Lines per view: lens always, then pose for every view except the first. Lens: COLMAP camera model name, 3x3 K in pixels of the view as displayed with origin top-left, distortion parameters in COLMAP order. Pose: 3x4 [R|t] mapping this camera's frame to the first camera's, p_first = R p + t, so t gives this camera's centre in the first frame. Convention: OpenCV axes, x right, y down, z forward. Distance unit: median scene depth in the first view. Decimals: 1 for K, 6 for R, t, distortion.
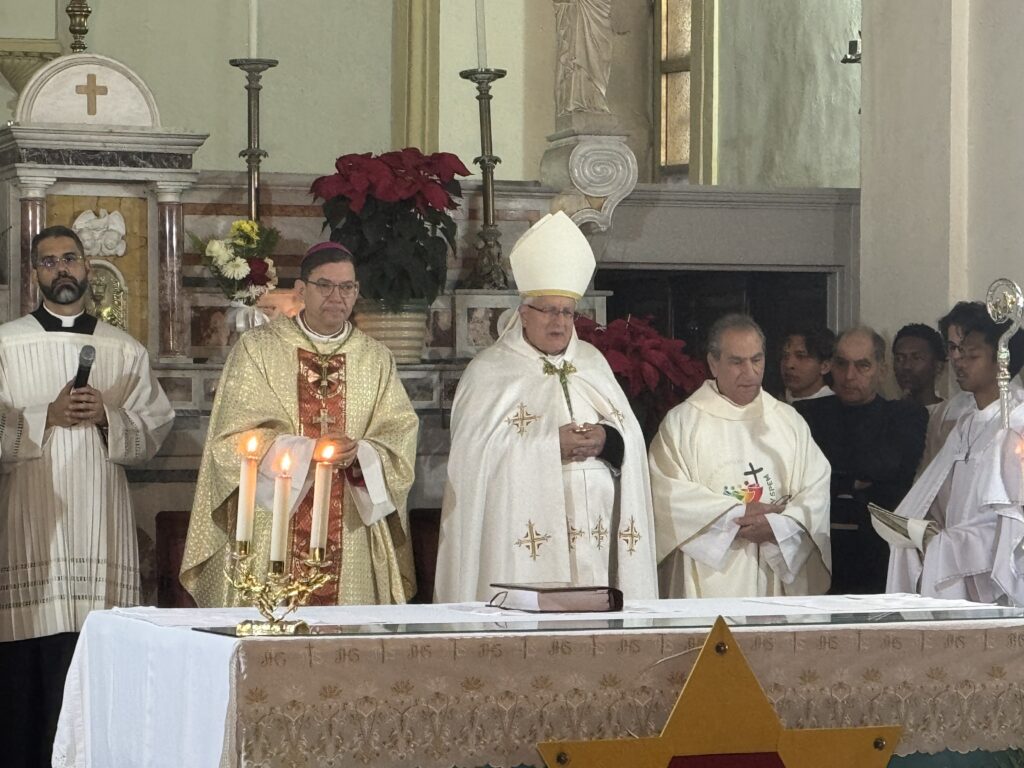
lens RADIAL K [[3405.8, 0, 509.0], [0, 3405.8, 386.7], [0, 0, 1]] dist [-0.062954, 0.000000]
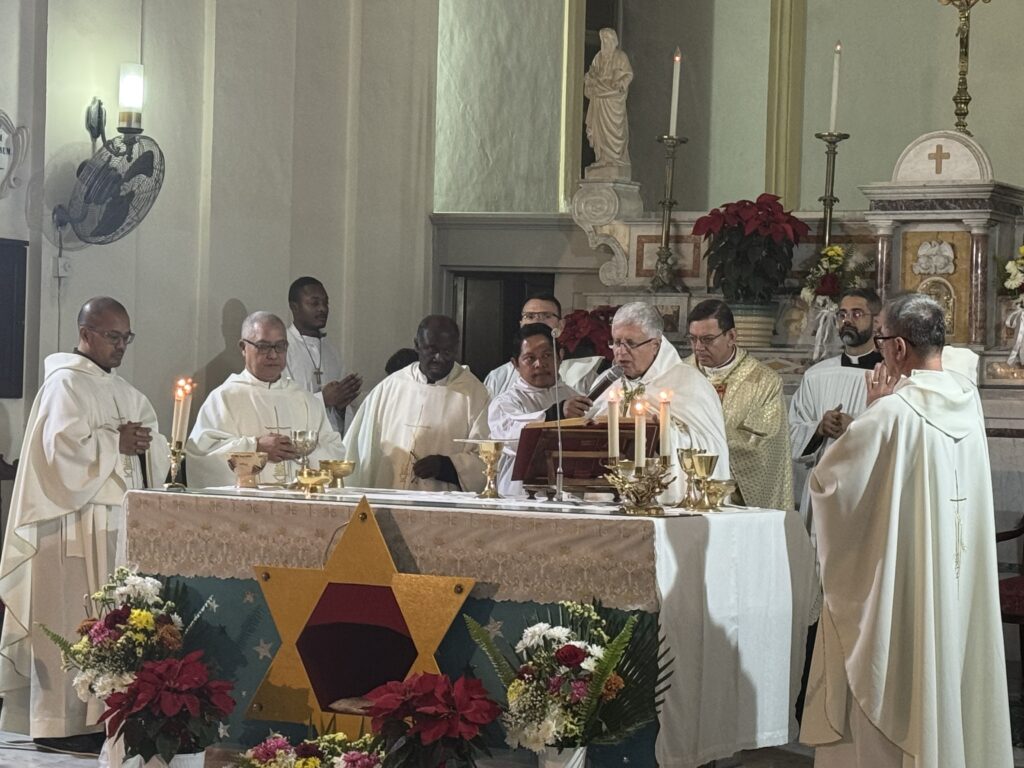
lens RADIAL K [[2738.7, 0, 511.2], [0, 2738.7, 386.7], [0, 0, 1]] dist [-0.127975, 0.000000]
pose [[0.570084, 0.009917, -0.821526, 0.712413], [-0.016112, 0.999870, 0.000889, 0.009733], [0.821428, 0.012730, 0.570170, 0.218420]]
